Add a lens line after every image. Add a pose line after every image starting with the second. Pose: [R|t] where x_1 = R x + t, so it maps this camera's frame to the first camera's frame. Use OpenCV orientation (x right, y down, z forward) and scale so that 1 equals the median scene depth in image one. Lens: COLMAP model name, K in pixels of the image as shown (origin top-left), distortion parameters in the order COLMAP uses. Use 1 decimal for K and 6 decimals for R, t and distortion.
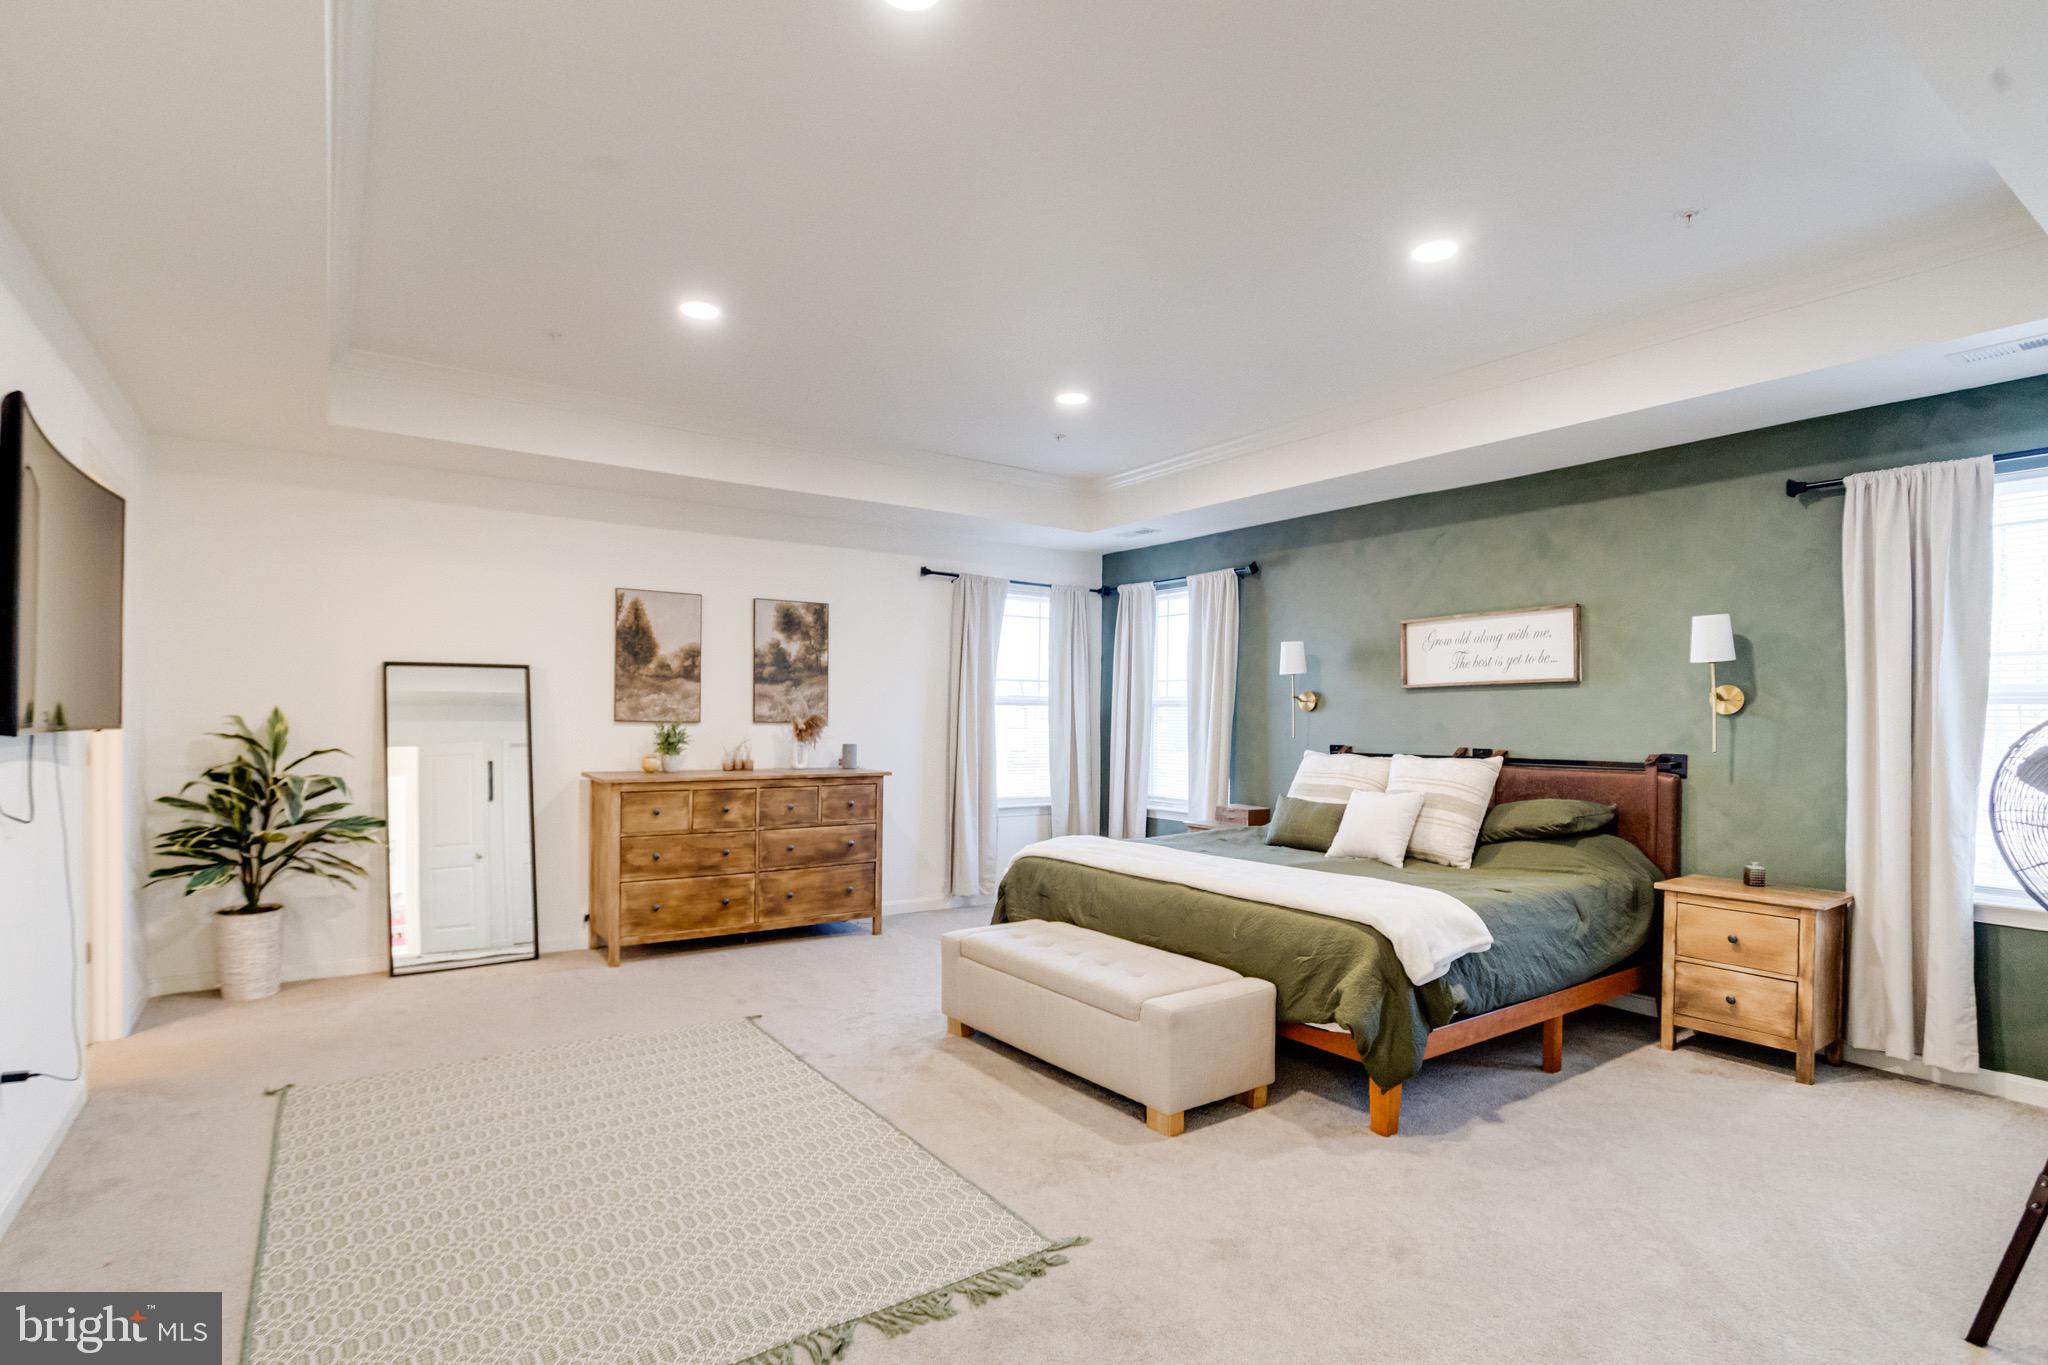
lens RADIAL K [[1036.0, 0, 986.6], [0, 1036.0, 719.8], [0, 0, 1]] dist [-0.000775, 0.000124]
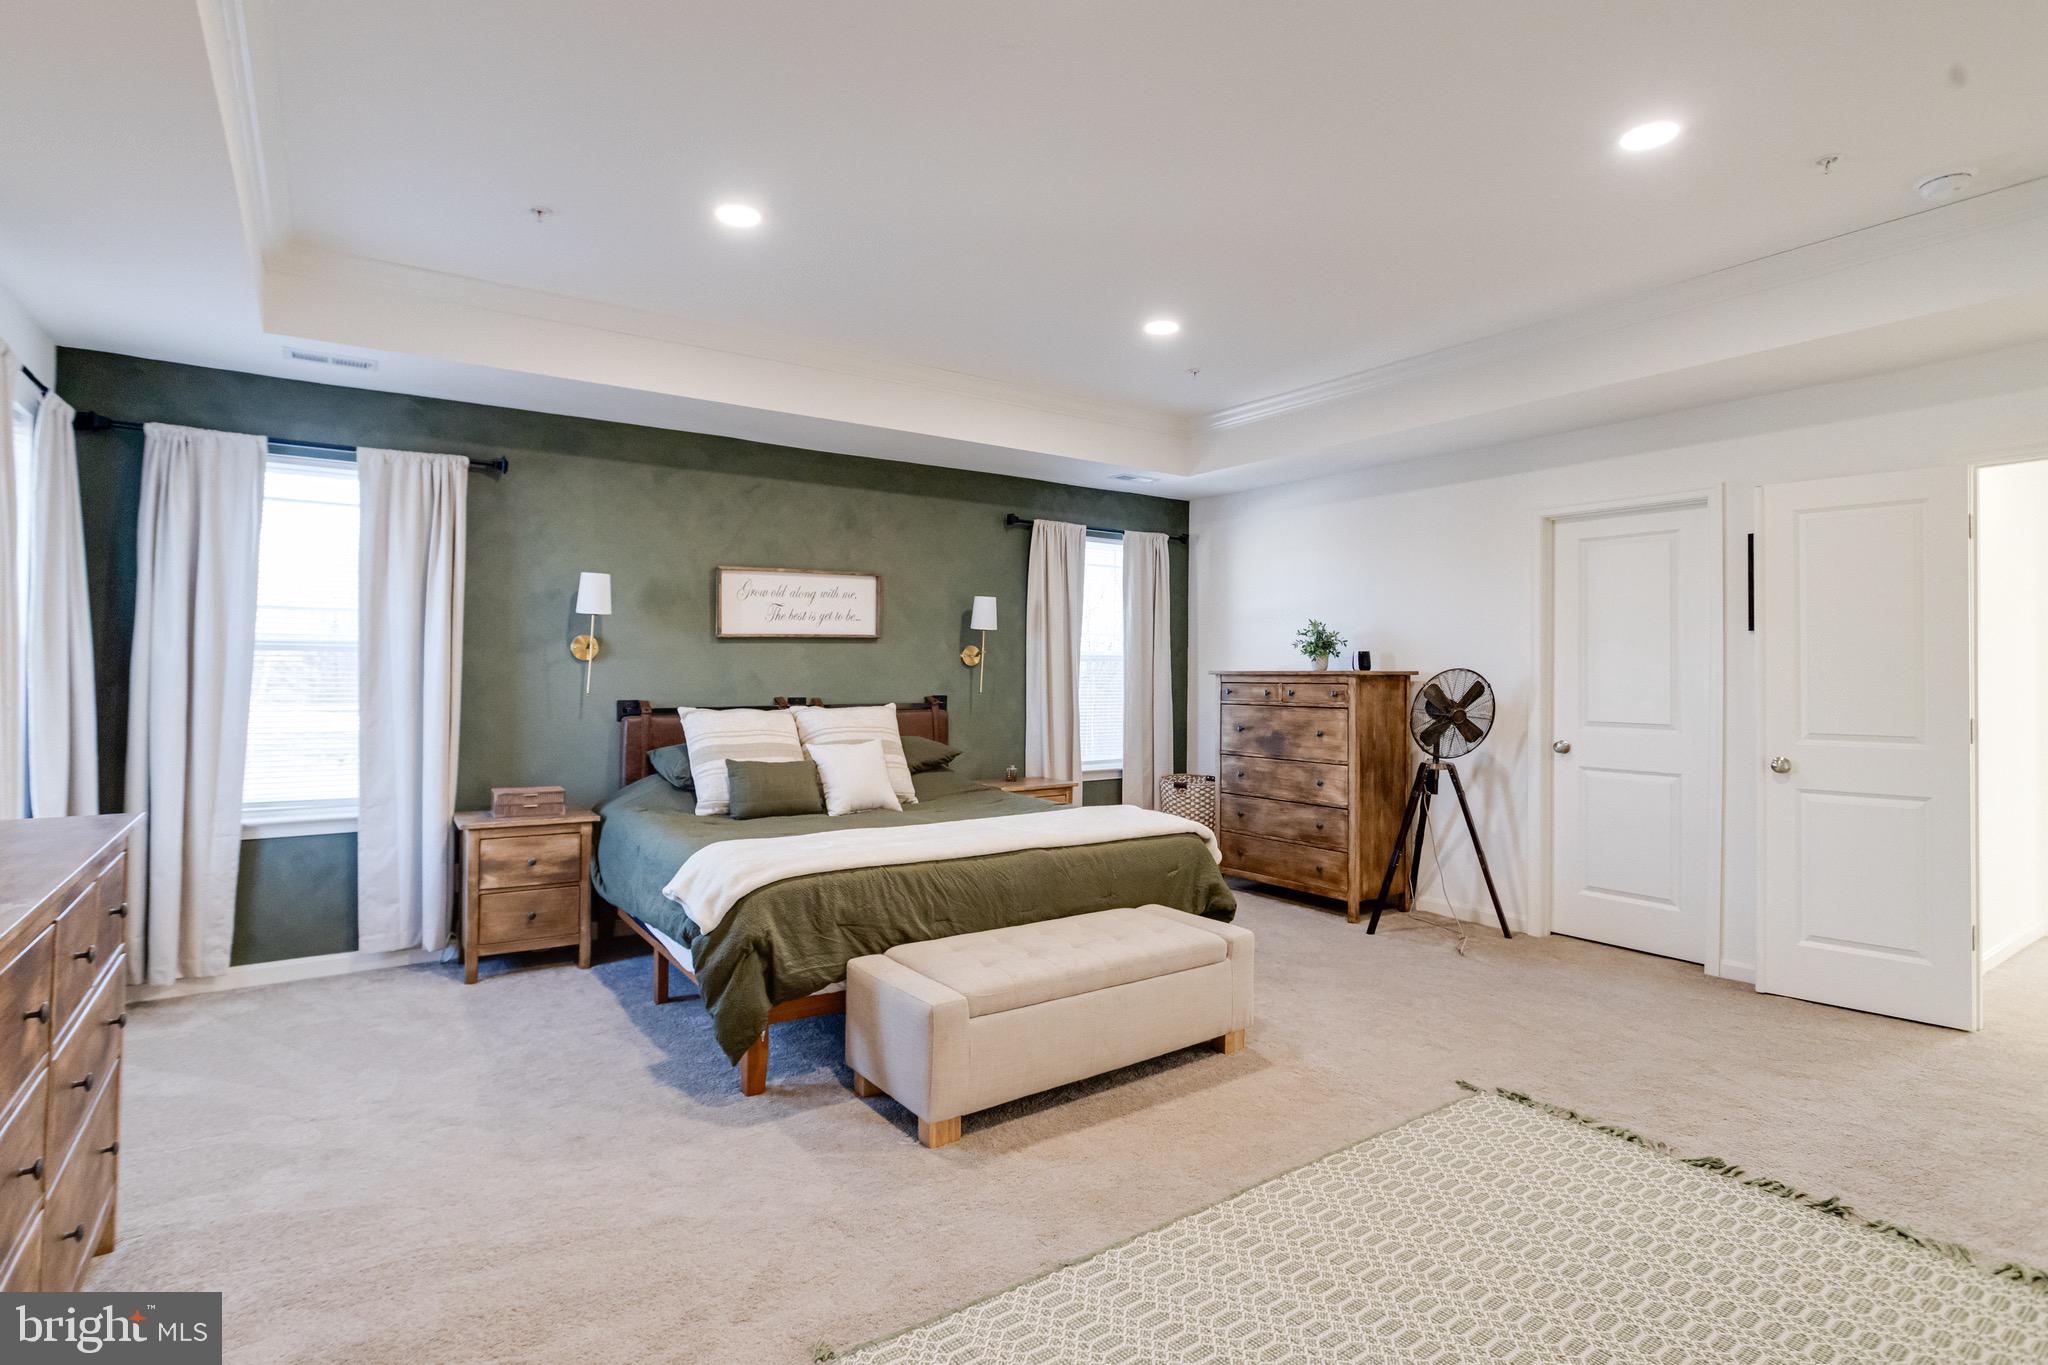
lens RADIAL K [[1004.3, 0, 997.0], [0, 1004.3, 689.6], [0, 0, 1]] dist [-0.040419, 0.020904]
pose [[-0.016319, -0.031290, 0.999377, -0.491398], [-0.003988, 0.999504, 0.031229, -0.011164], [-0.999859, -0.003476, -0.016435, 0.709175]]
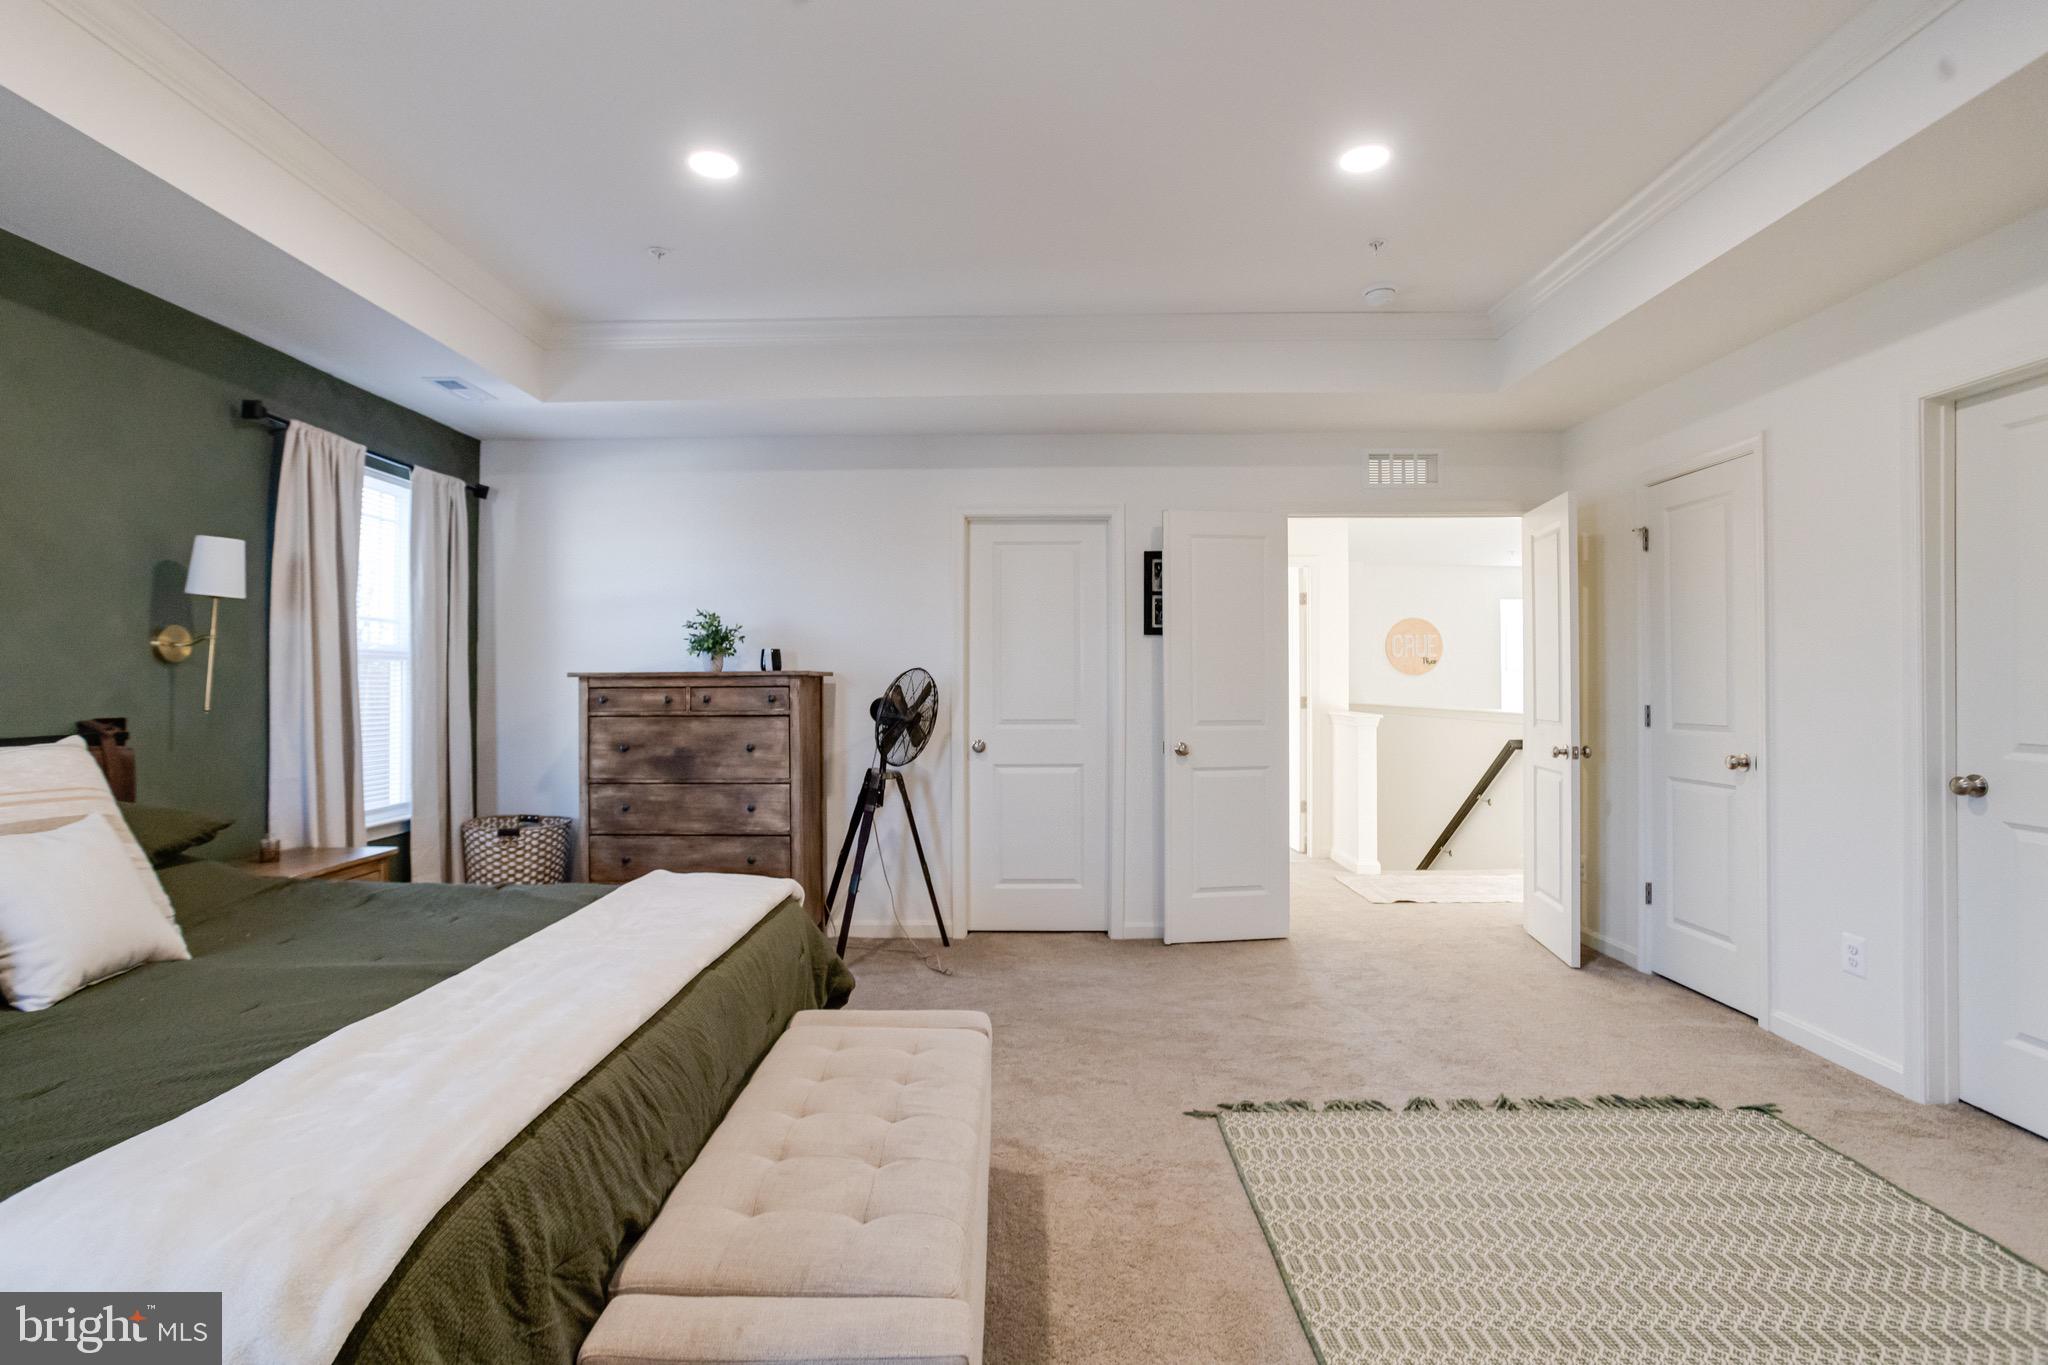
lens RADIAL K [[989.0, 0, 1016.9], [0, 989.0, 685.4], [0, 0, 1]] dist [-0.042585, 0.024168]
pose [[-0.827848, -0.011005, 0.560845, -0.162212], [-0.006564, 0.999929, 0.009932, 0.001131], [-0.560915, 0.004540, -0.827861, 0.899711]]
